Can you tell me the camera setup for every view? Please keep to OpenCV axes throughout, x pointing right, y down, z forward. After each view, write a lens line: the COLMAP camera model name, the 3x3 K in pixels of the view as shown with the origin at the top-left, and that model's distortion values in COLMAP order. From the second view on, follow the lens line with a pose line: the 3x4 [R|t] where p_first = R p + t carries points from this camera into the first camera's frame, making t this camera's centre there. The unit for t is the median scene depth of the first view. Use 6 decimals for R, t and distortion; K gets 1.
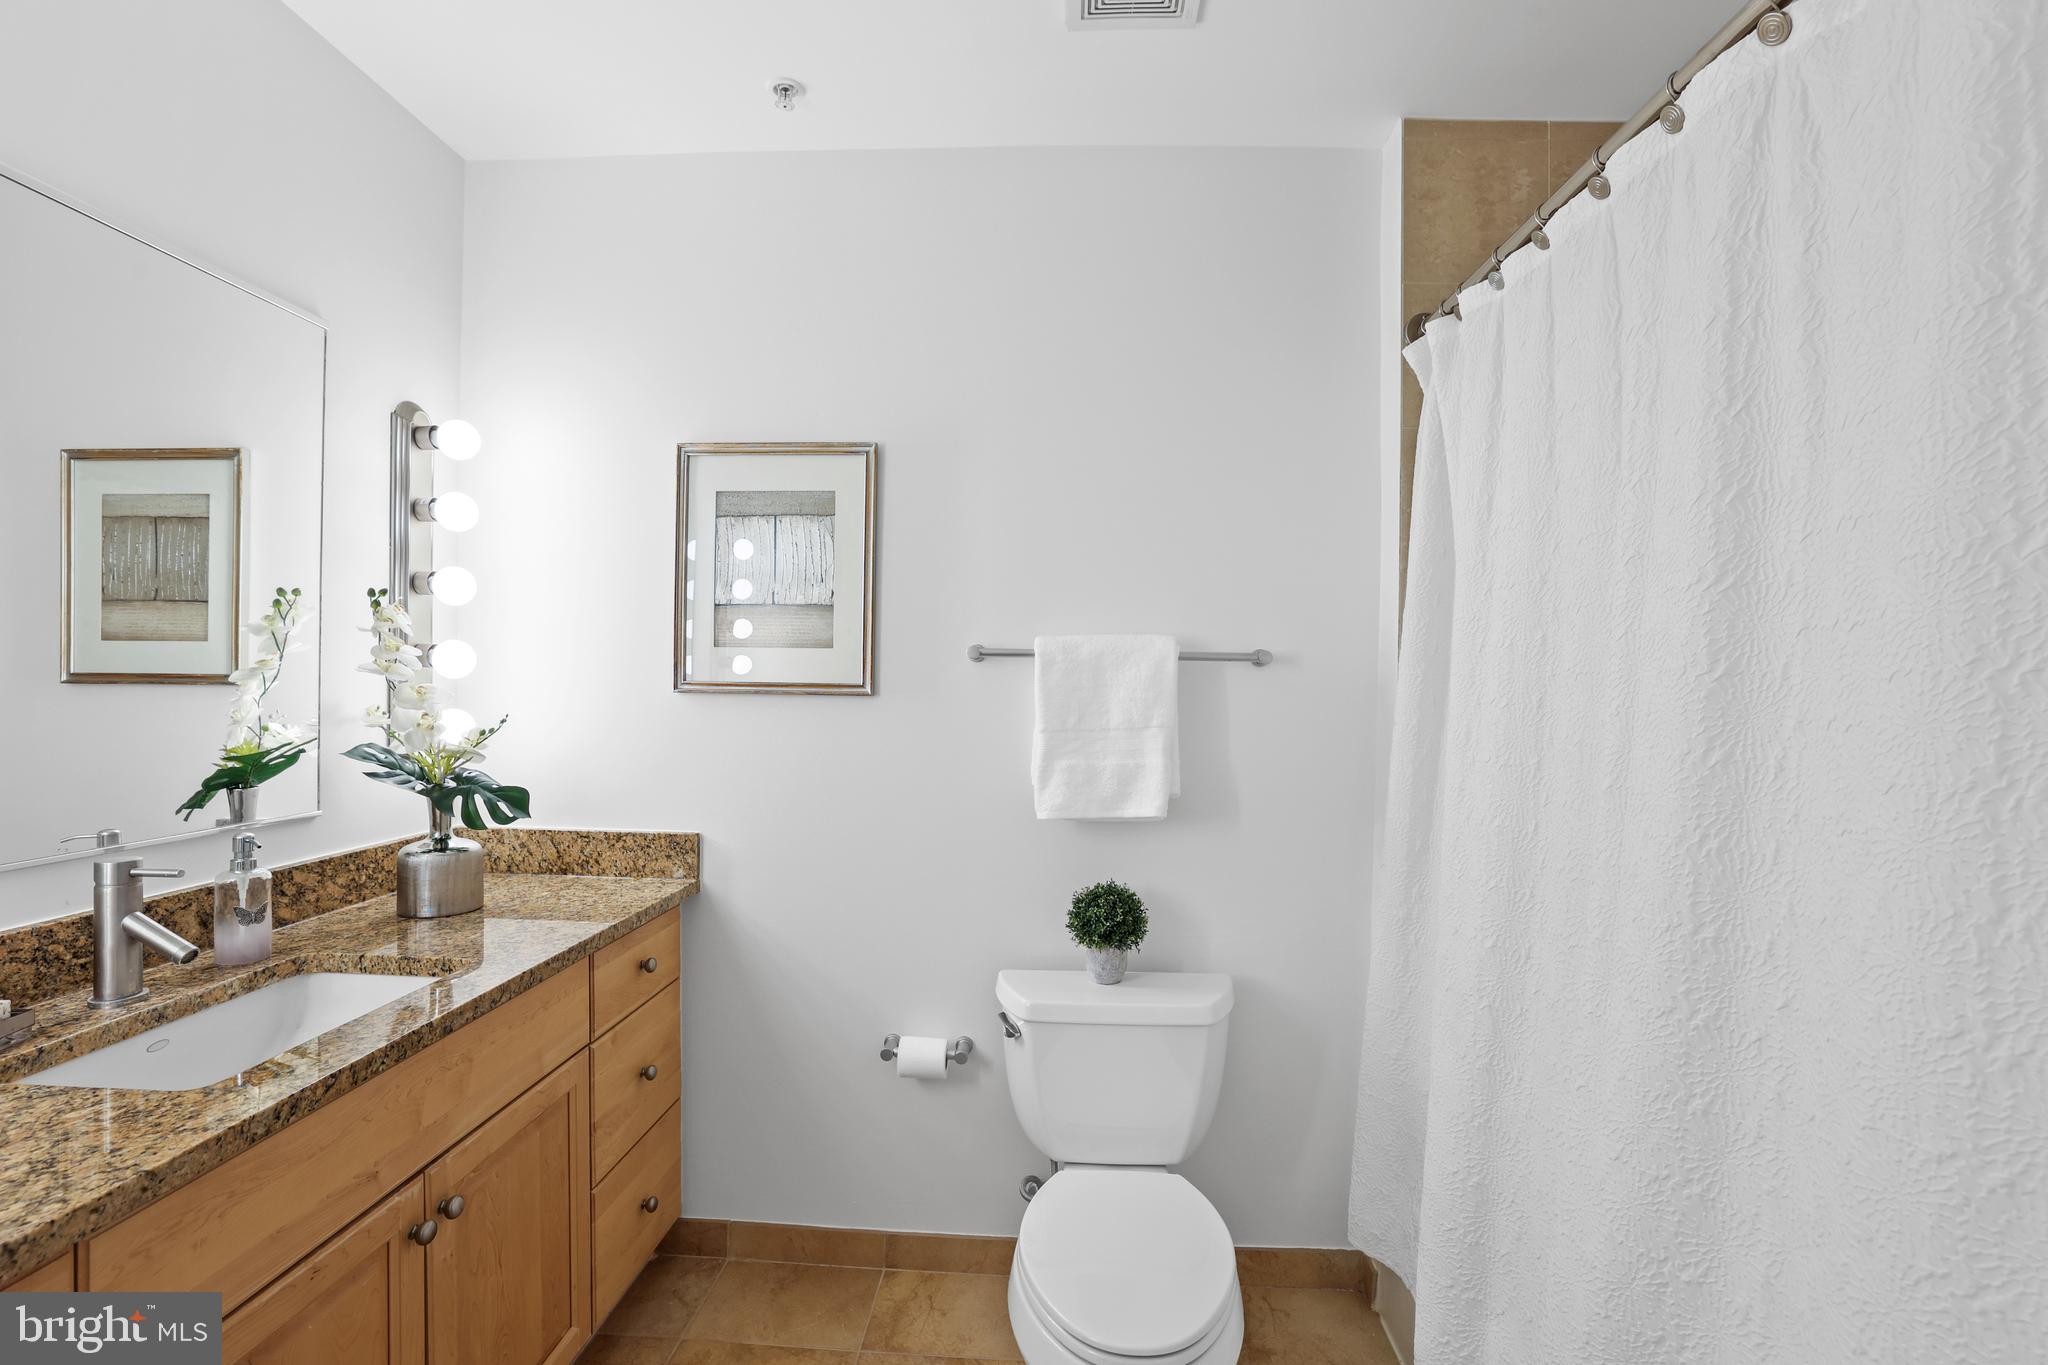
lens RADIAL K [[890.7, 0, 1033.4], [0, 890.7, 683.2], [0, 0, 1]] dist [-0.044718, 0.016571]
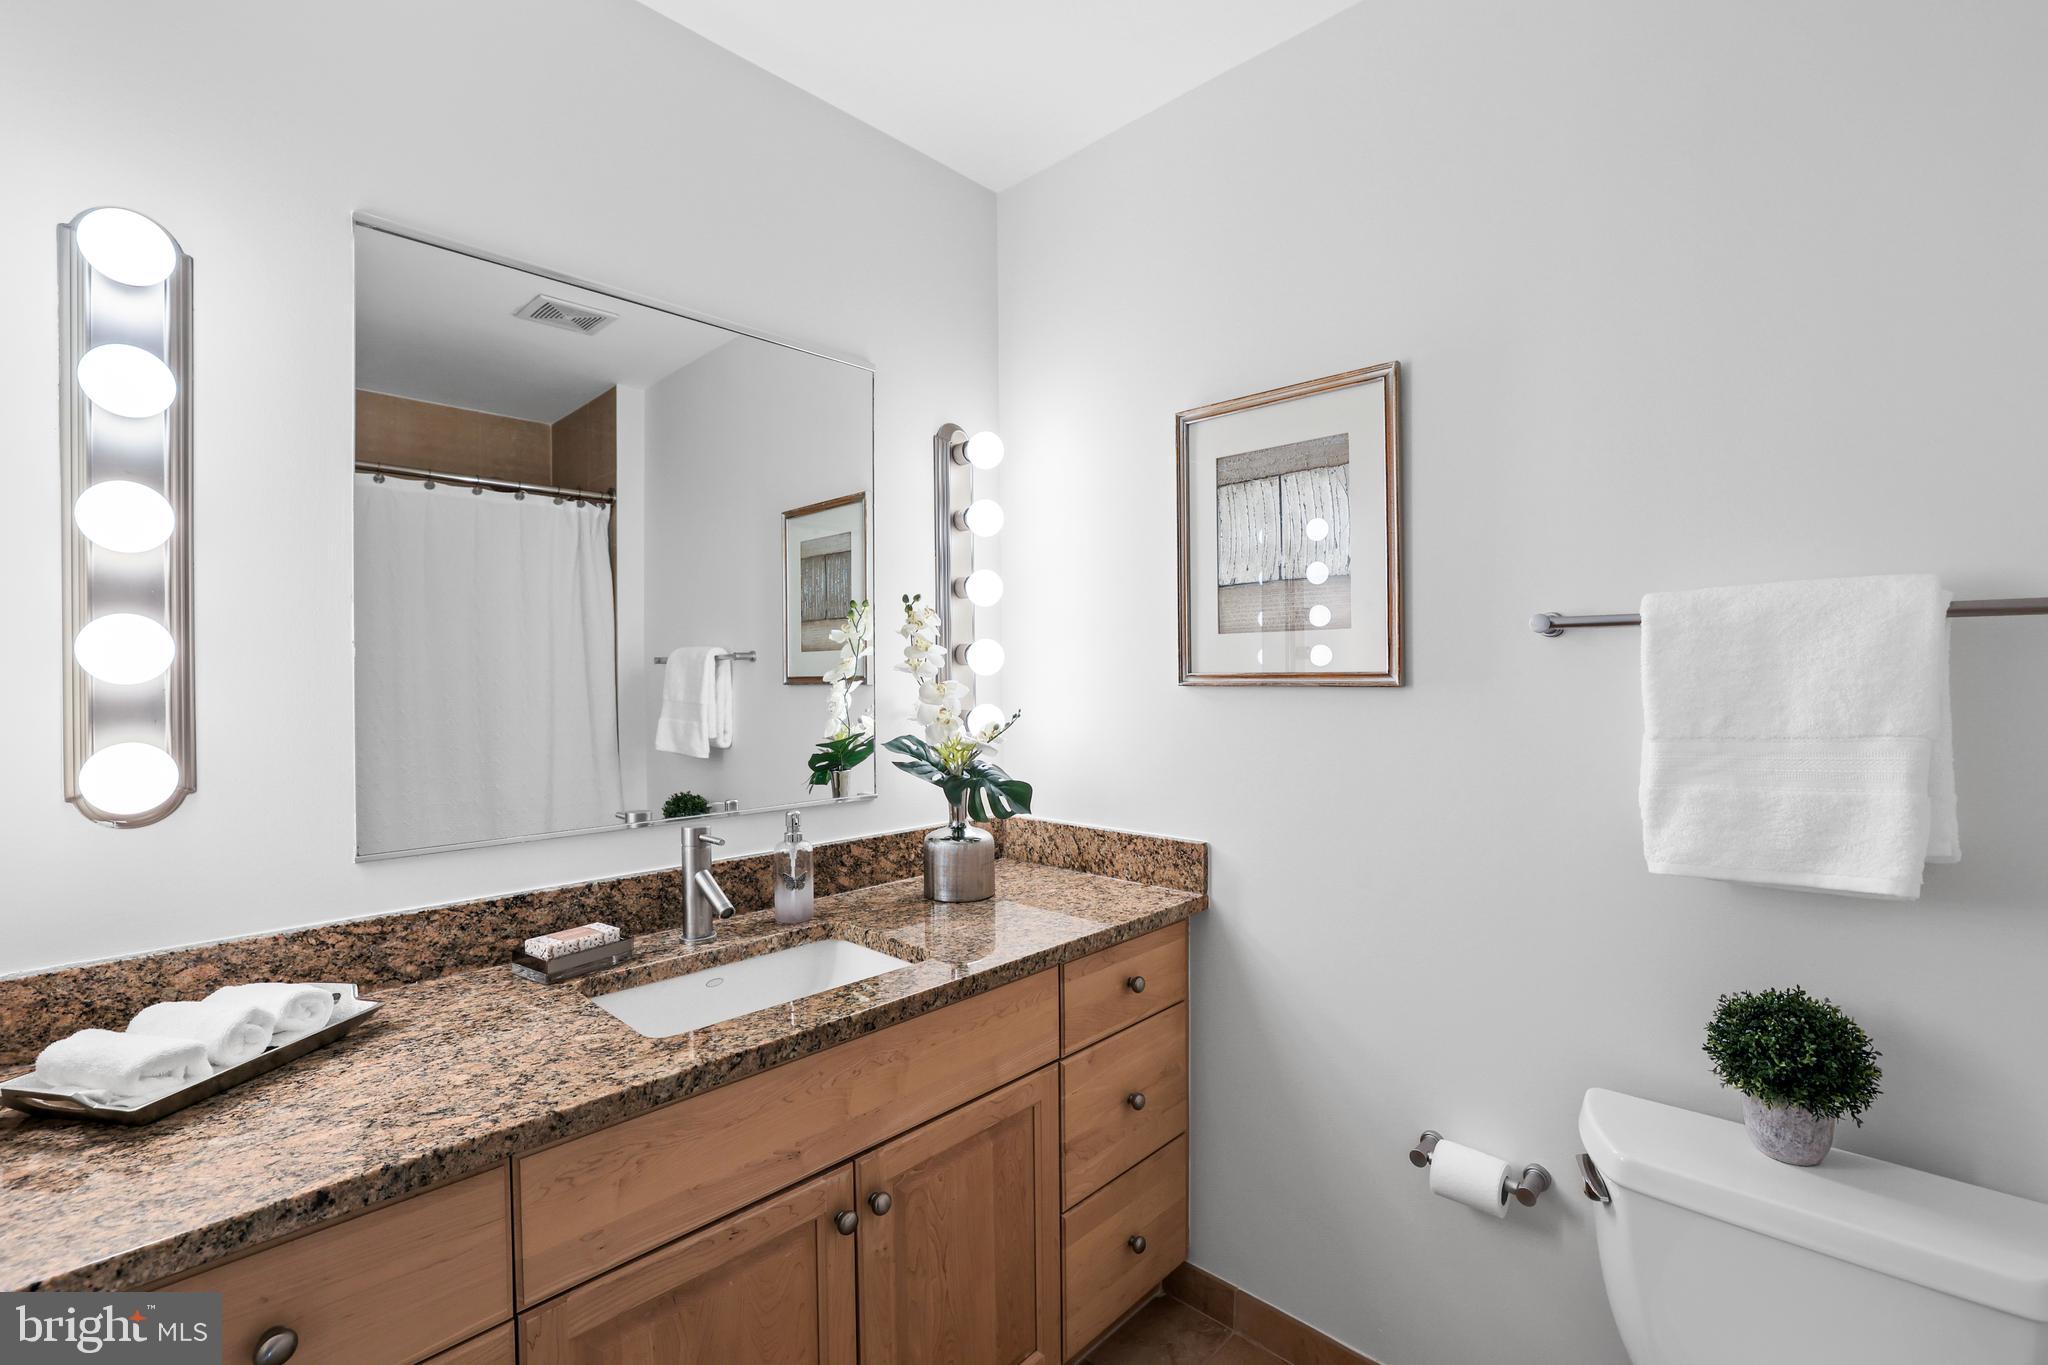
lens RADIAL K [[890.7, 0, 1028.2], [0, 890.7, 677.9], [0, 0, 1]] dist [-0.044718, 0.016571]
pose [[0.756765, -0.018181, -0.653435, 0.081450], [0.018345, 0.999810, -0.006572, 0.005602], [0.653430, -0.007013, 0.756954, 0.218753]]
